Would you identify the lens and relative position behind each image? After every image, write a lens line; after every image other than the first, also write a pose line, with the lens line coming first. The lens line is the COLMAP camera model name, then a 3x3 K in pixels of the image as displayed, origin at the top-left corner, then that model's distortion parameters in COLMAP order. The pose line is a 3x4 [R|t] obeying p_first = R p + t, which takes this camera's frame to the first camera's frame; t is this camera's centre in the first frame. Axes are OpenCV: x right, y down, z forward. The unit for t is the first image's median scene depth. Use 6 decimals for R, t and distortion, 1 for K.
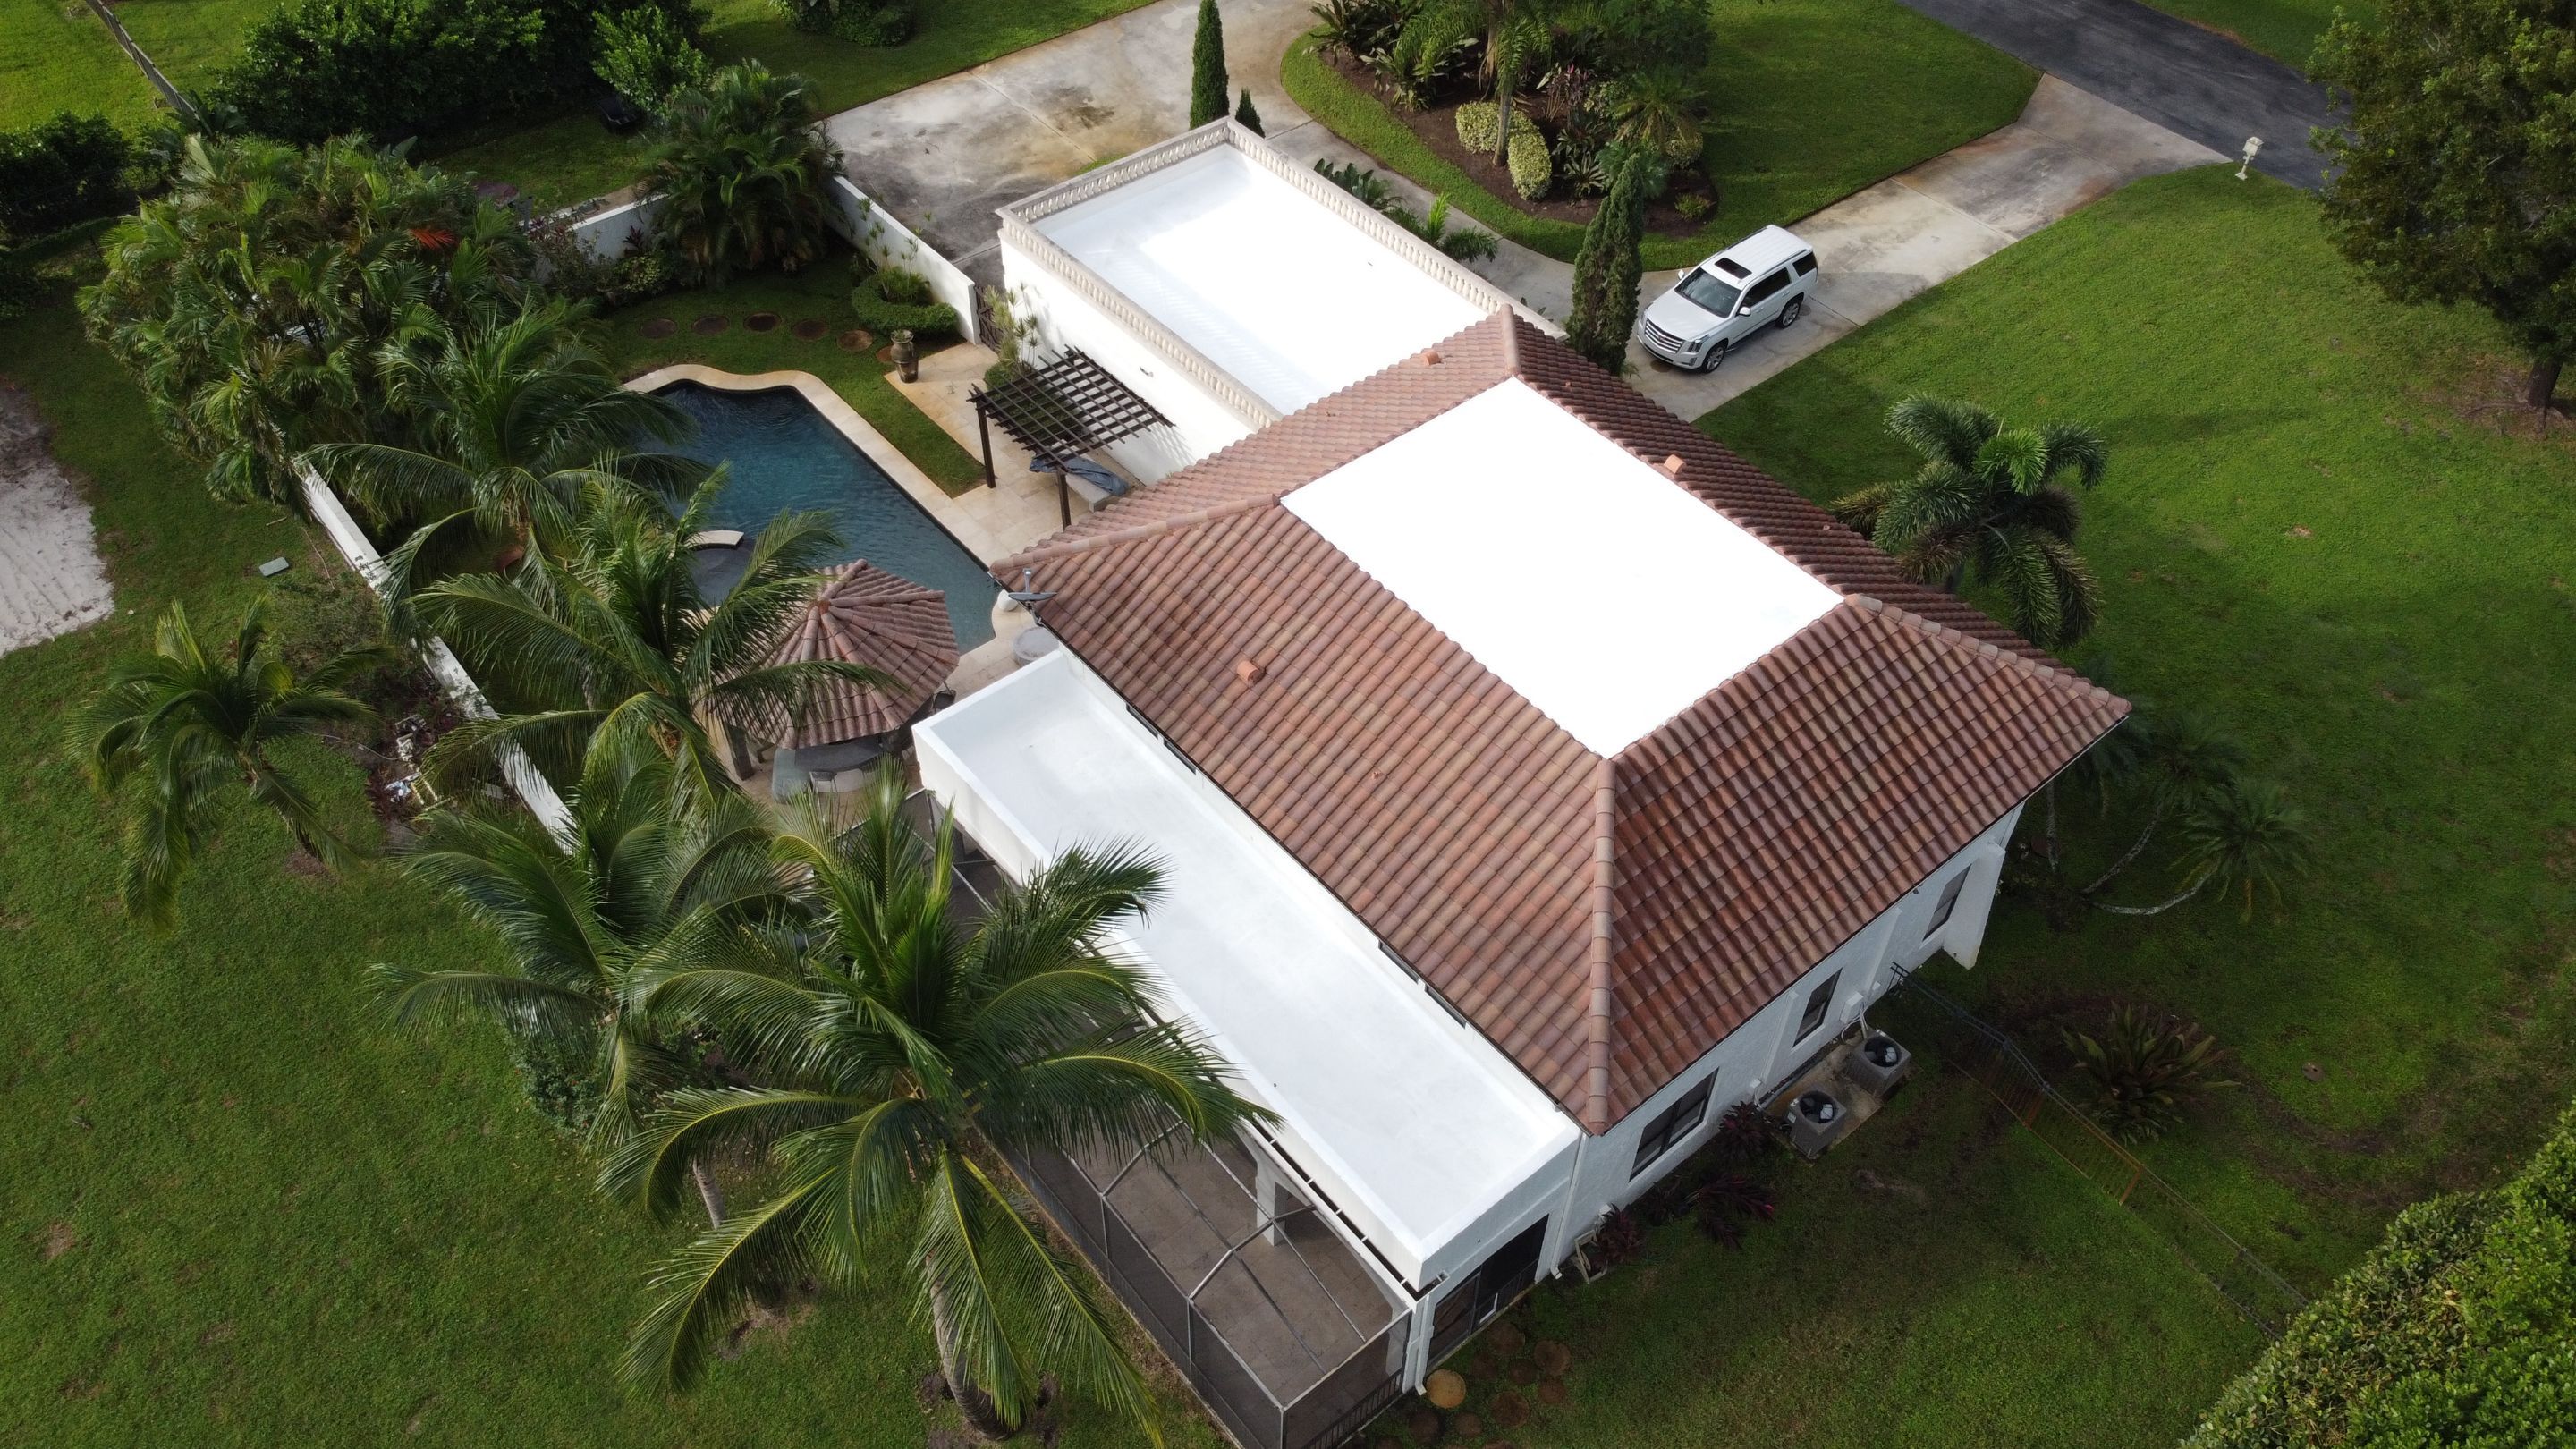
lens RADIAL K [[1951.8, 0, 1288.8], [0, 1951.8, 703.3], [0, 0, 1]] dist [0.001104, 0.003689]
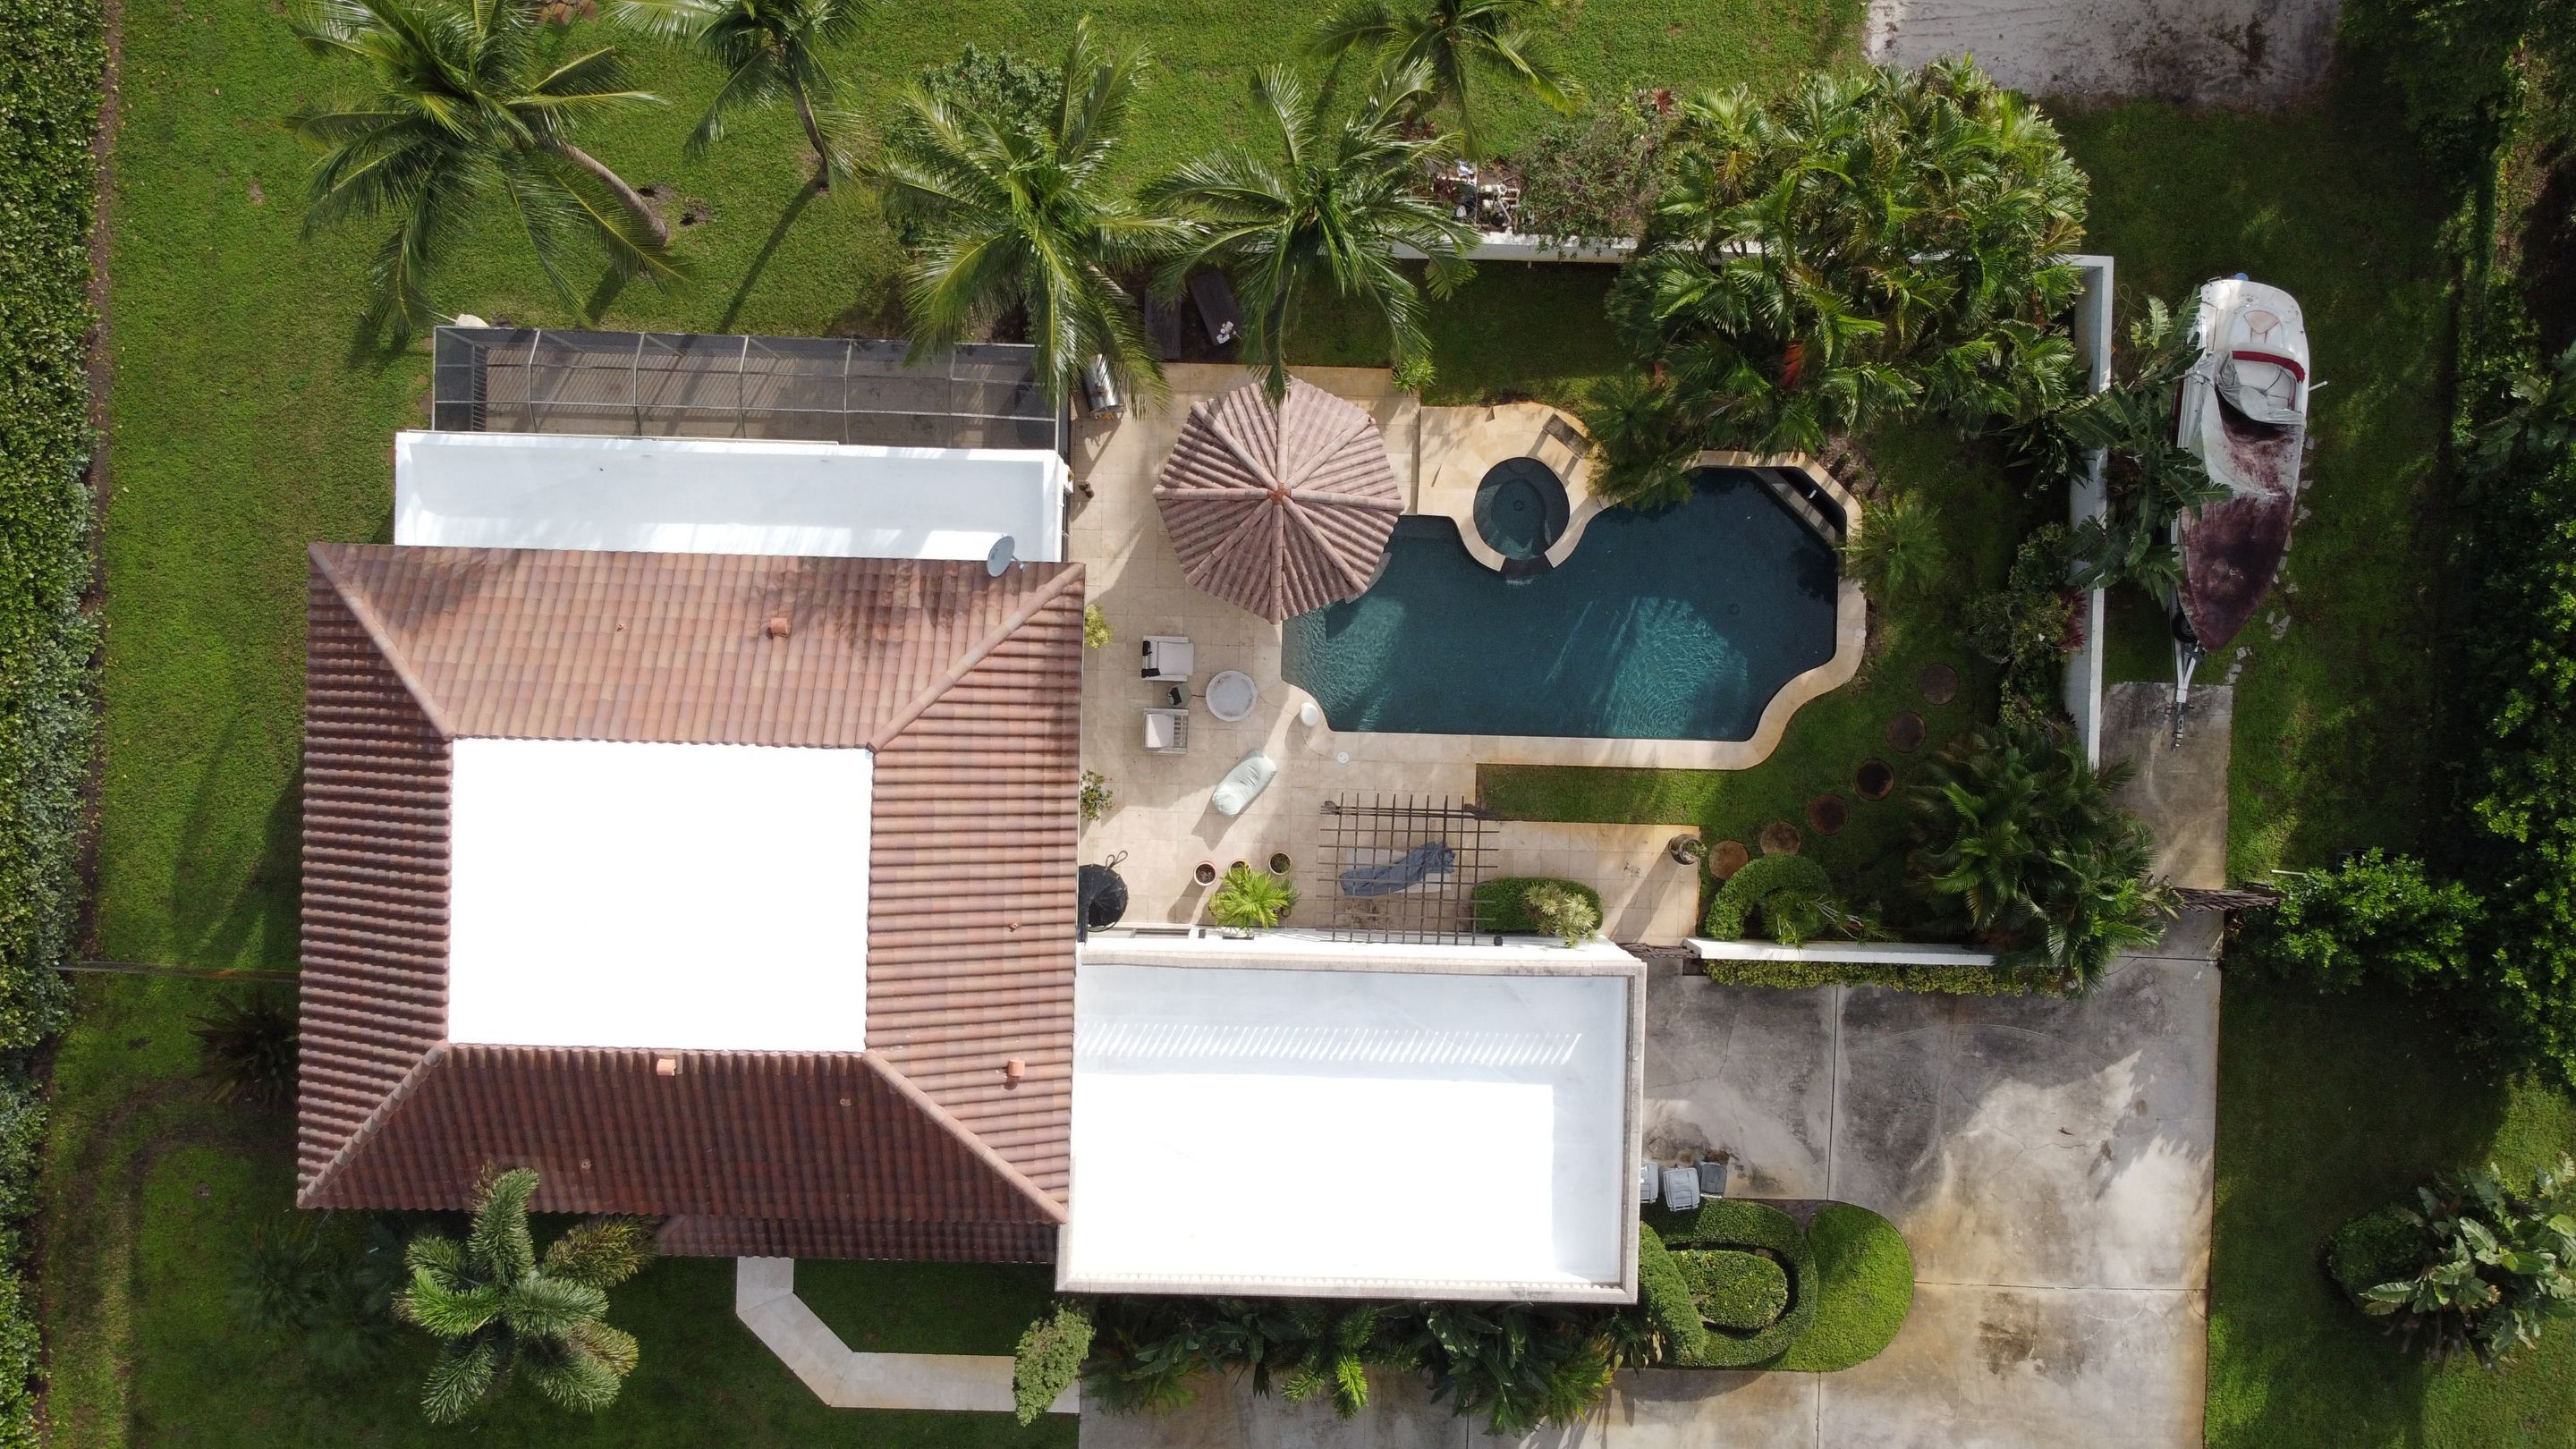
lens RADIAL K [[1951.8, 0, 1288.8], [0, 1951.8, 703.3], [0, 0, 1]] dist [0.001104, 0.003689]
pose [[-0.661395, 0.749922, -0.013208, -0.112512], [-0.555179, -0.477649, 0.680902, -0.655208], [0.504314, 0.457678, 0.732256, 0.210972]]
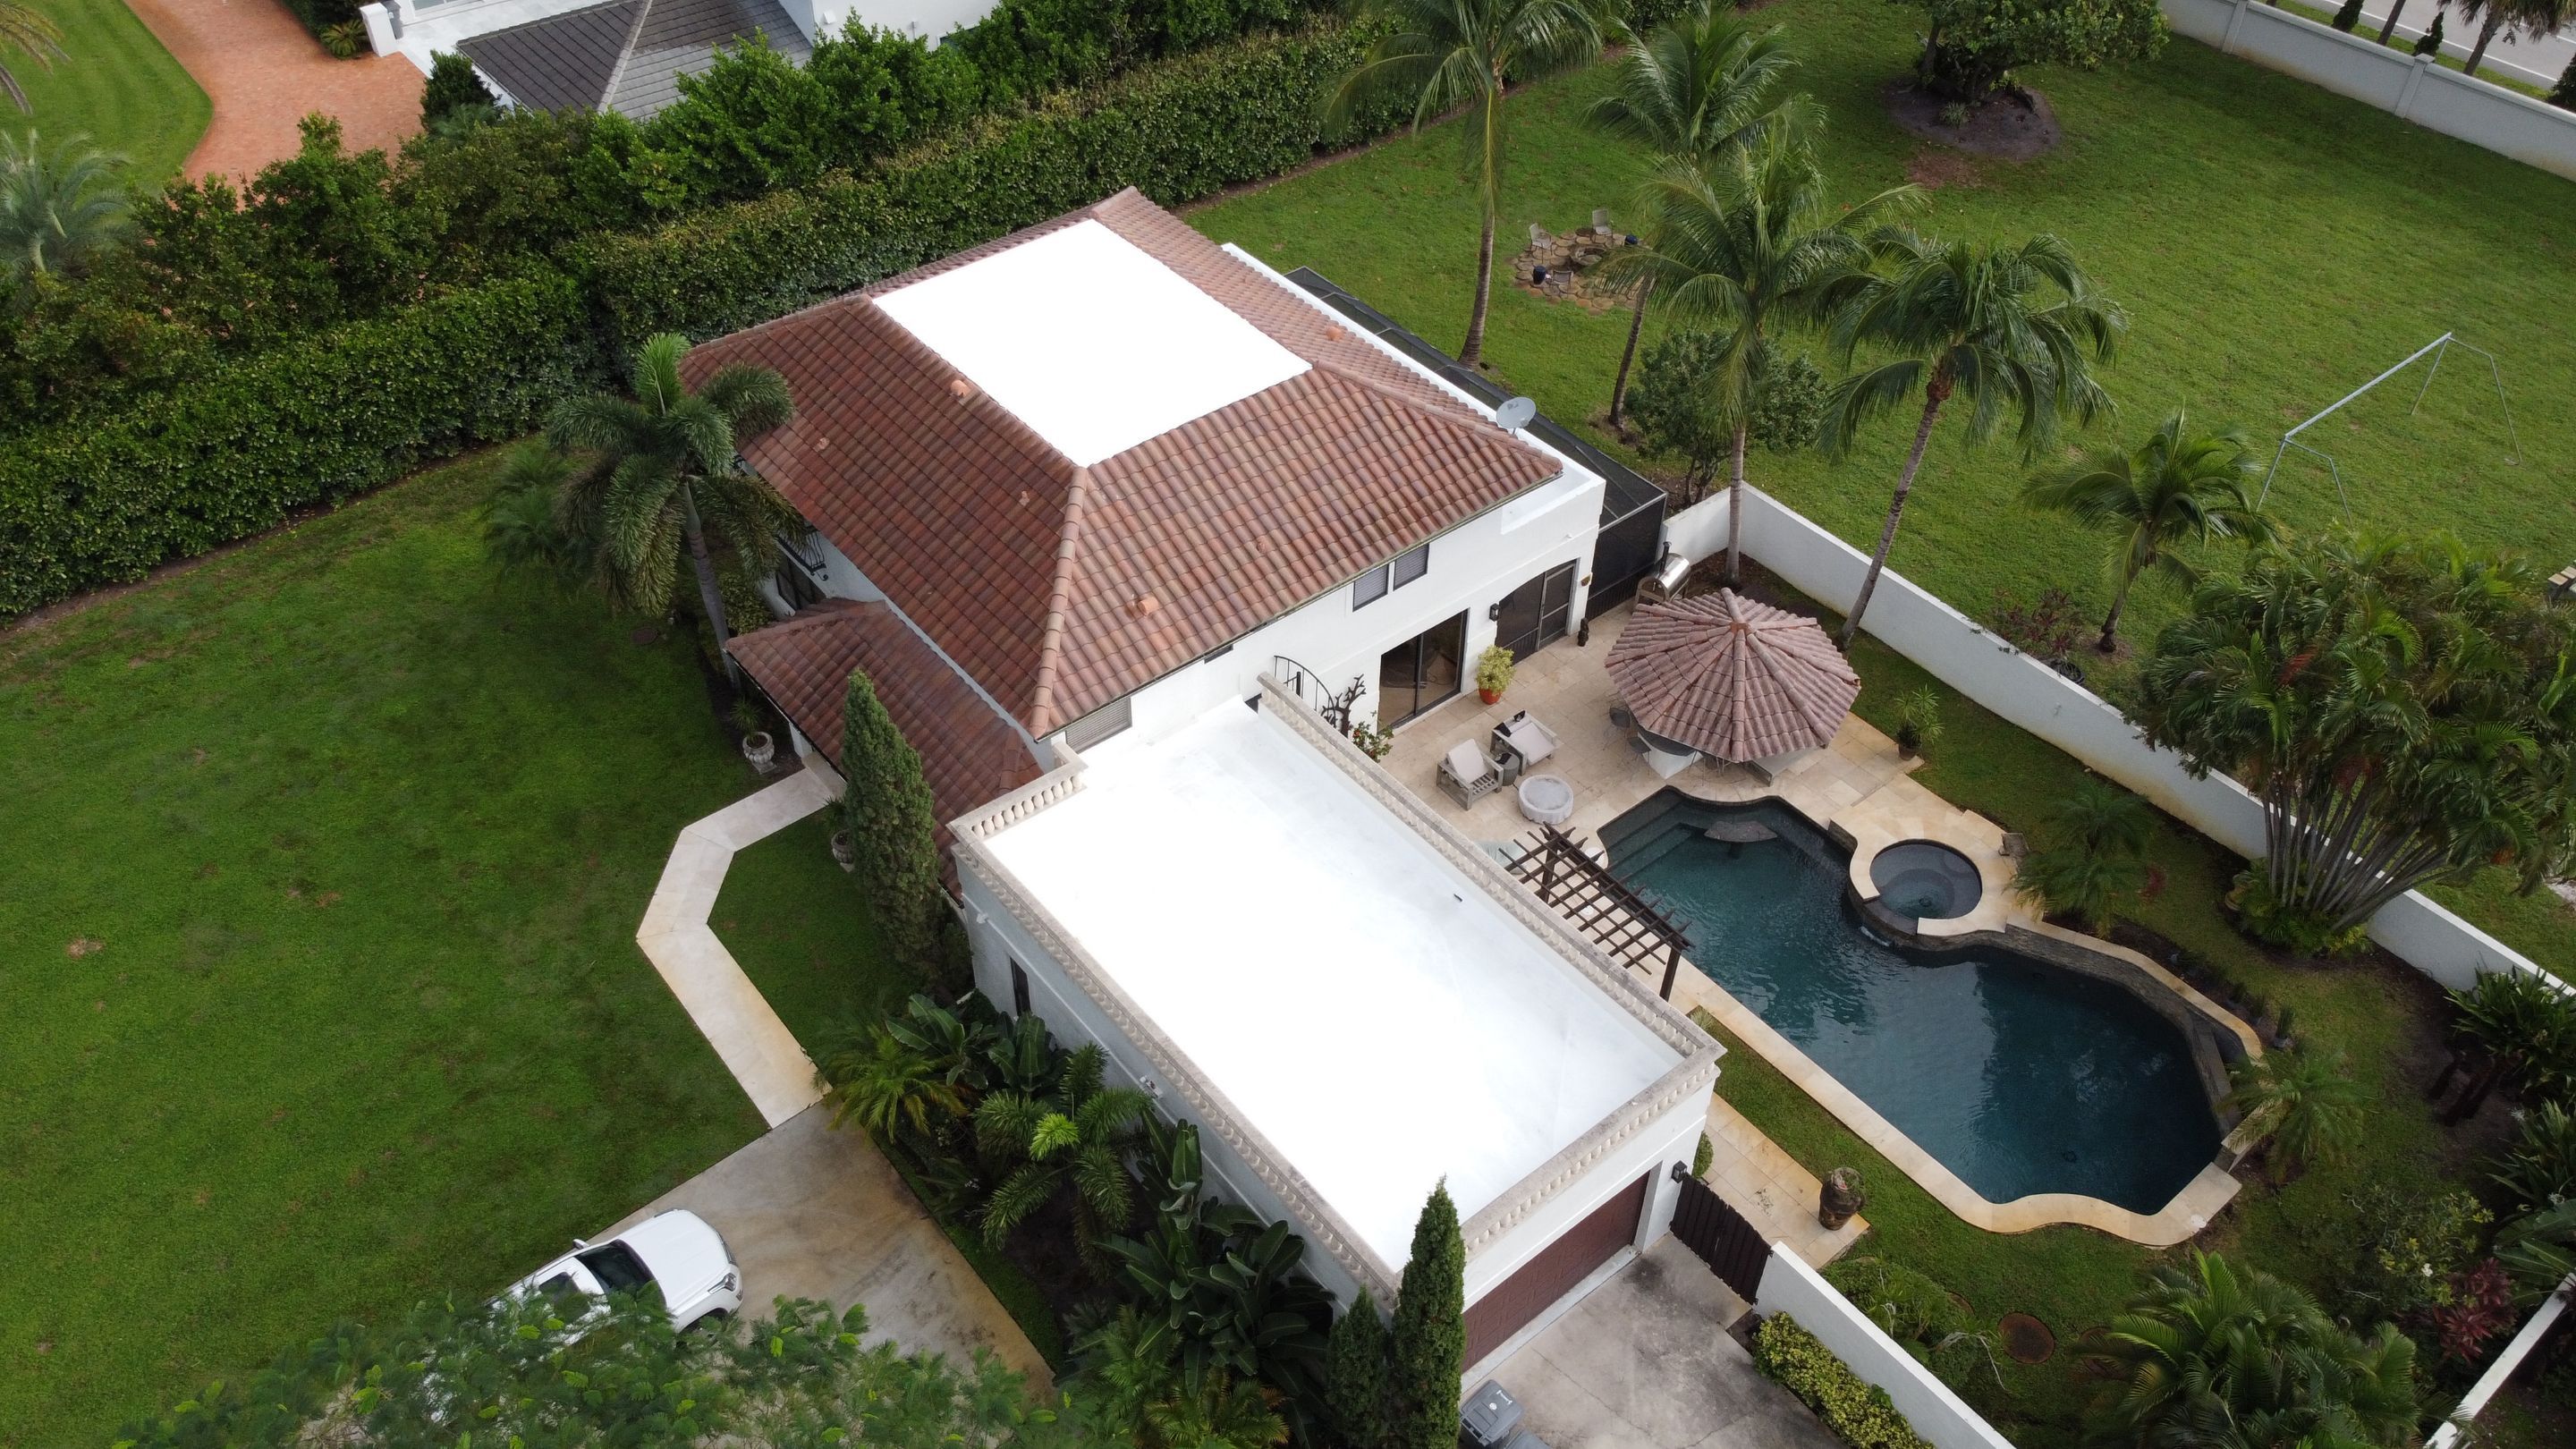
lens RADIAL K [[1957.1, 0, 1277.8], [0, 1957.1, 714.3], [0, 0, 1]] dist [0.005818, -0.005502]
pose [[-0.999597, -0.028255, -0.002894, 0.009189], [-0.003607, 0.025197, 0.999676, -0.868028], [-0.028173, 0.999283, -0.025288, 0.844466]]
